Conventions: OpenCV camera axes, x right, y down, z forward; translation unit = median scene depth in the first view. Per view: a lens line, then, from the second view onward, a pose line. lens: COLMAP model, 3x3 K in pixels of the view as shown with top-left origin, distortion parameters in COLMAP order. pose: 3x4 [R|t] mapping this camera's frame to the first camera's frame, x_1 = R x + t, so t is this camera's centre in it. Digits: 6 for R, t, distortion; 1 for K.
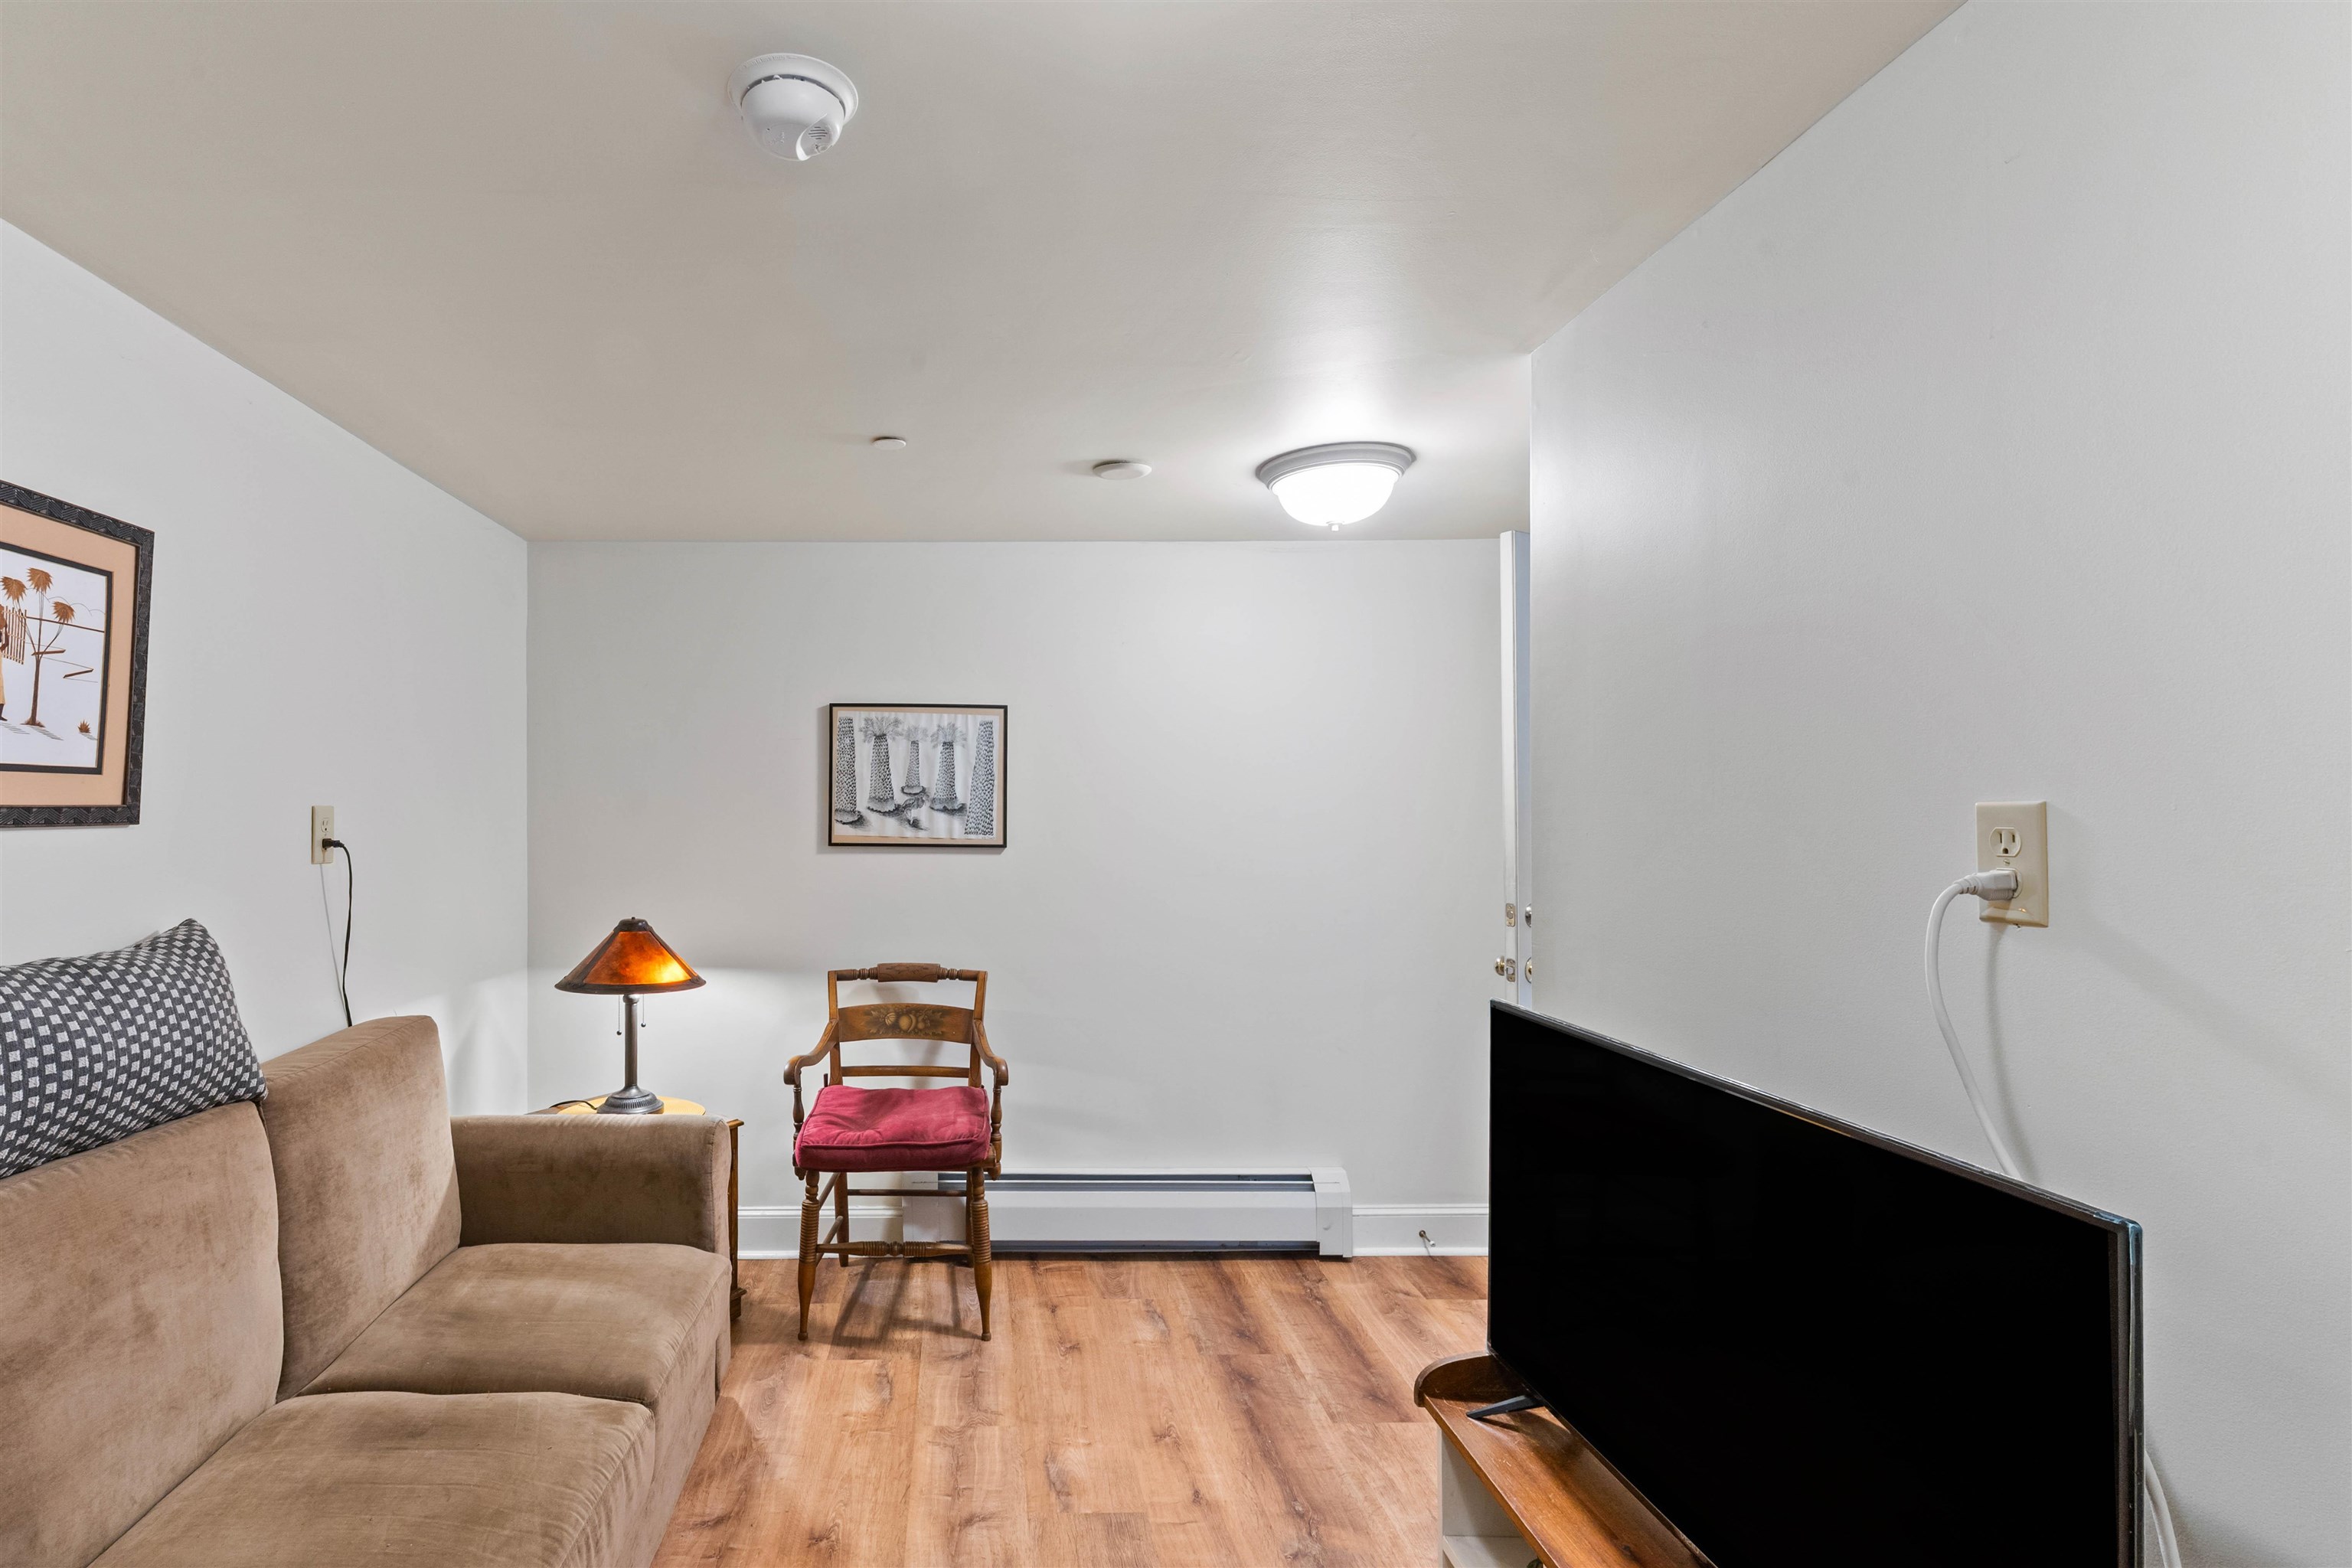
lens RADIAL K [[1184.1, 0, 1175.7], [0, 1184.1, 819.0], [0, 0, 1]] dist [0.000349, -0.000120]
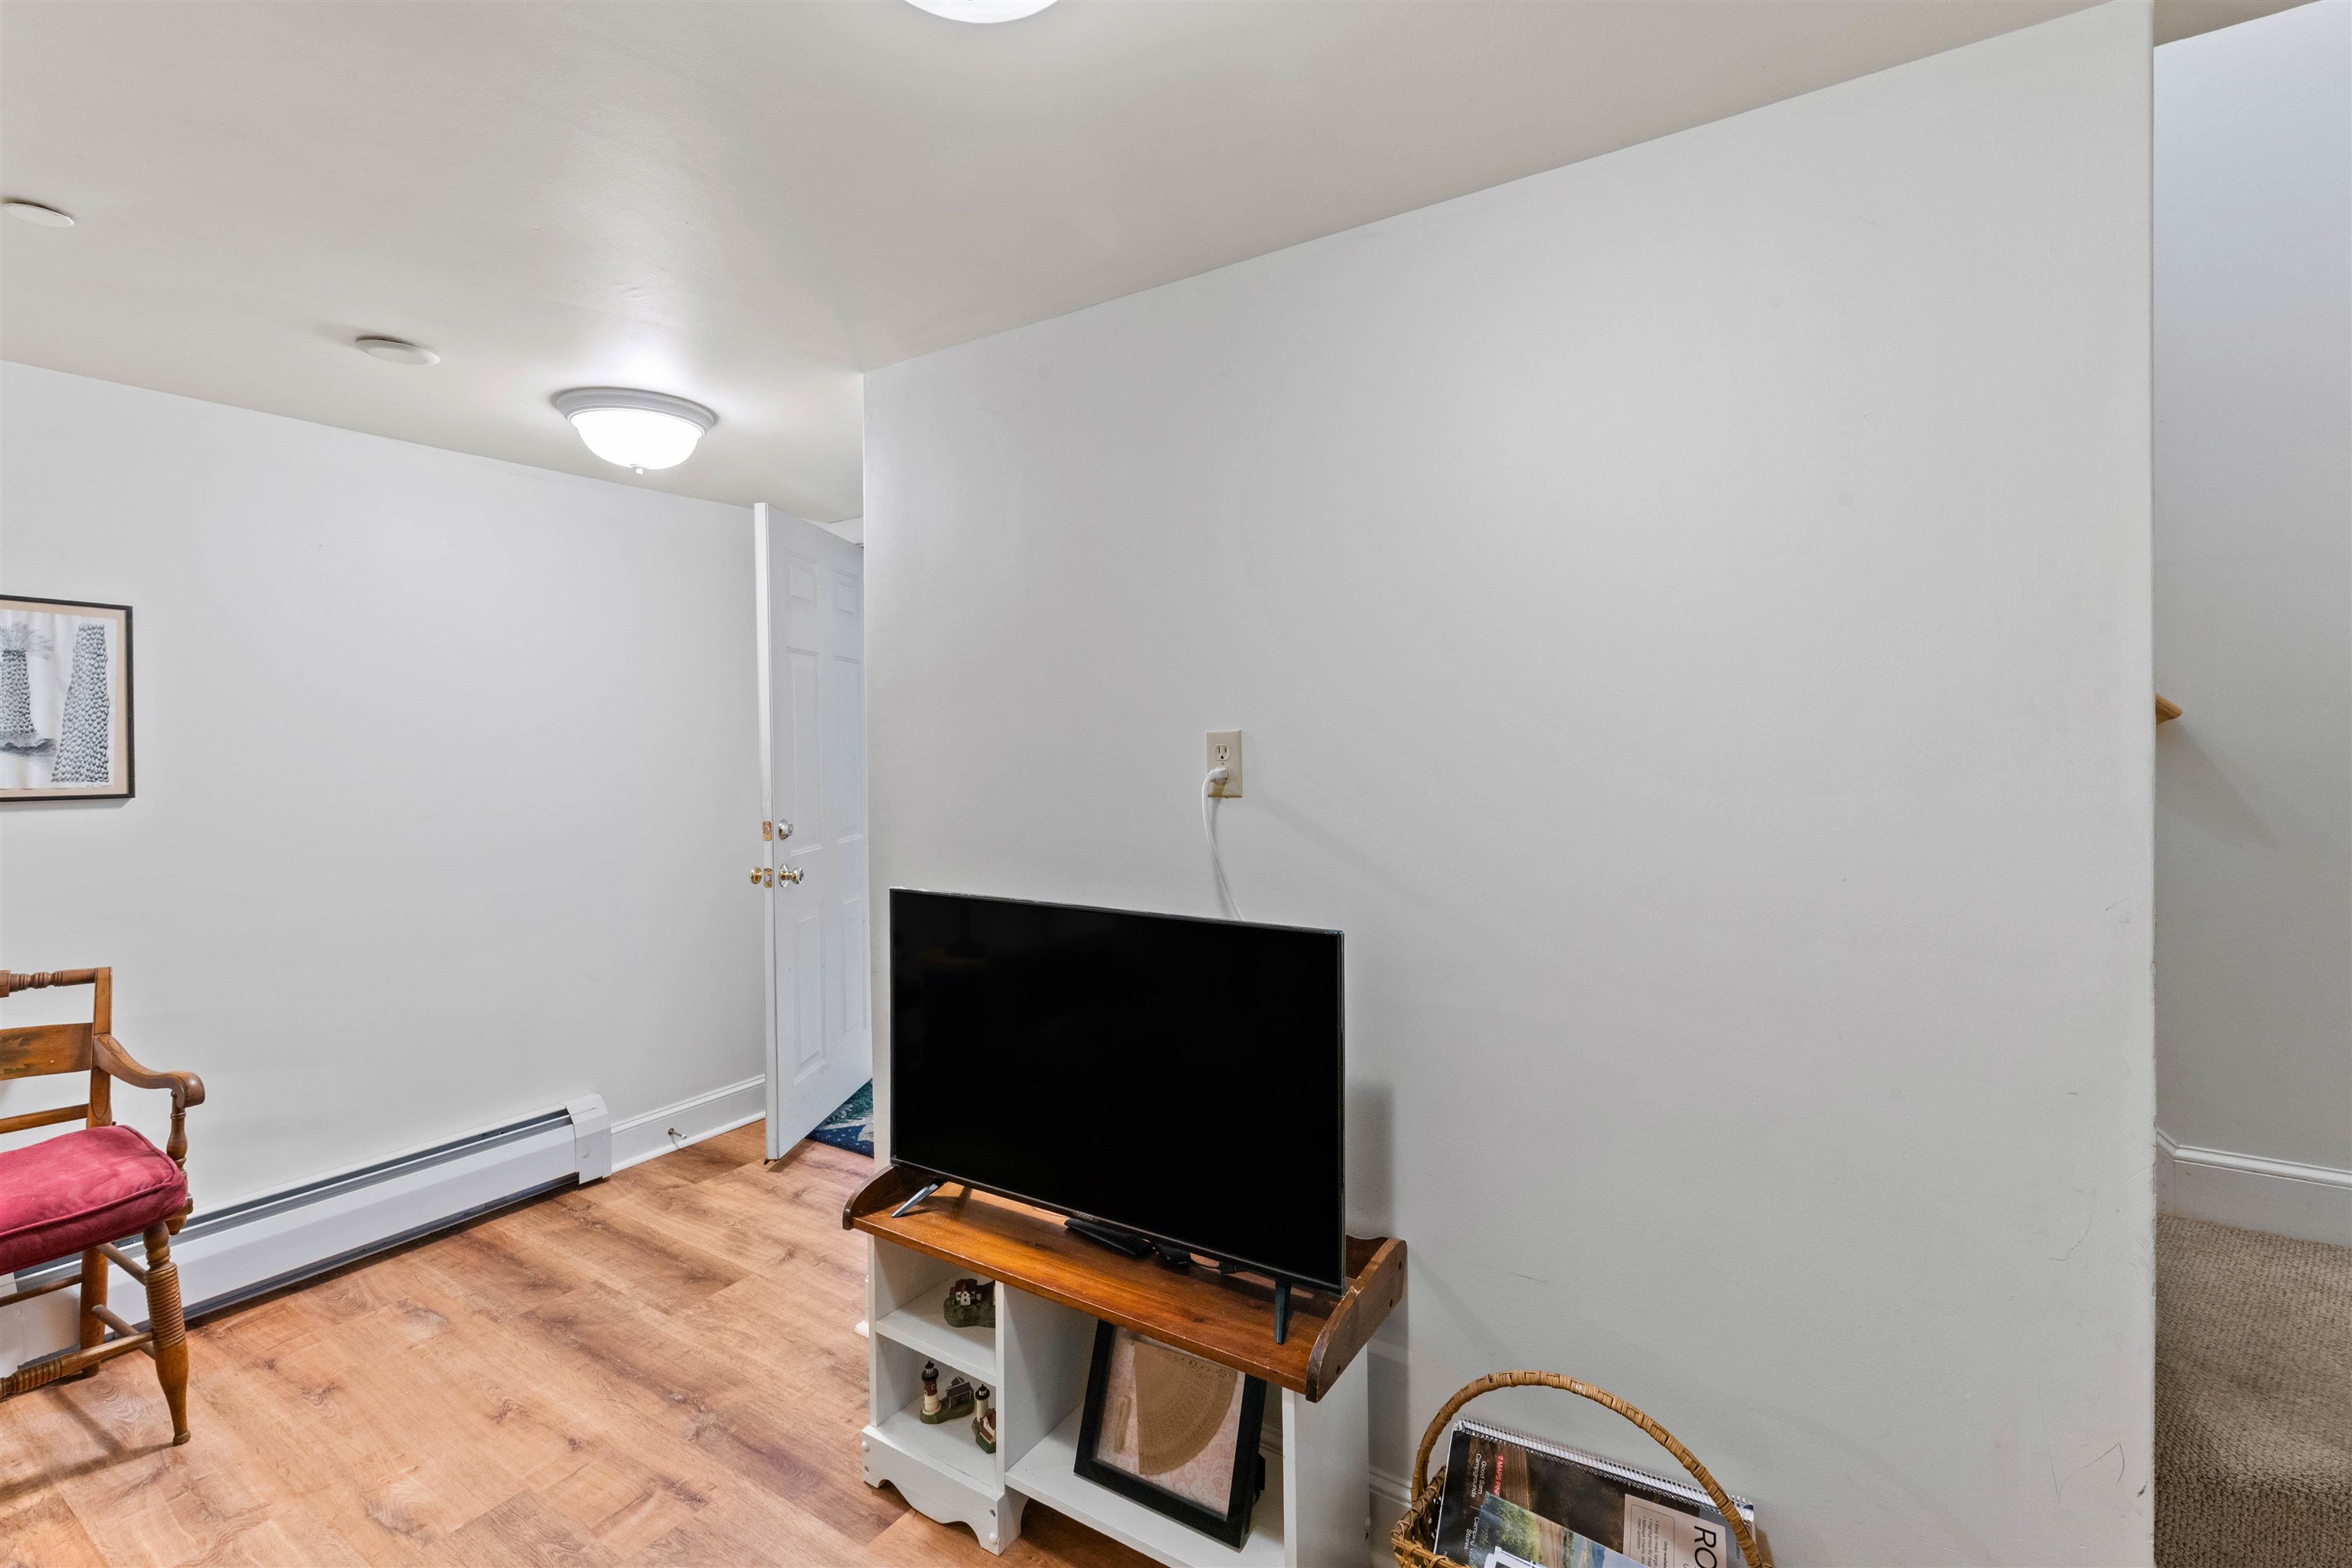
lens RADIAL K [[1009.3, 0, 1193.0], [0, 1009.3, 777.4], [0, 0, 1]] dist [0.000500, -0.000251]
pose [[0.546587, -0.037411, 0.836566, -0.330245], [0.018829, 0.999298, 0.032386, 0.003598], [-0.837191, -0.001950, 0.546908, 0.100945]]
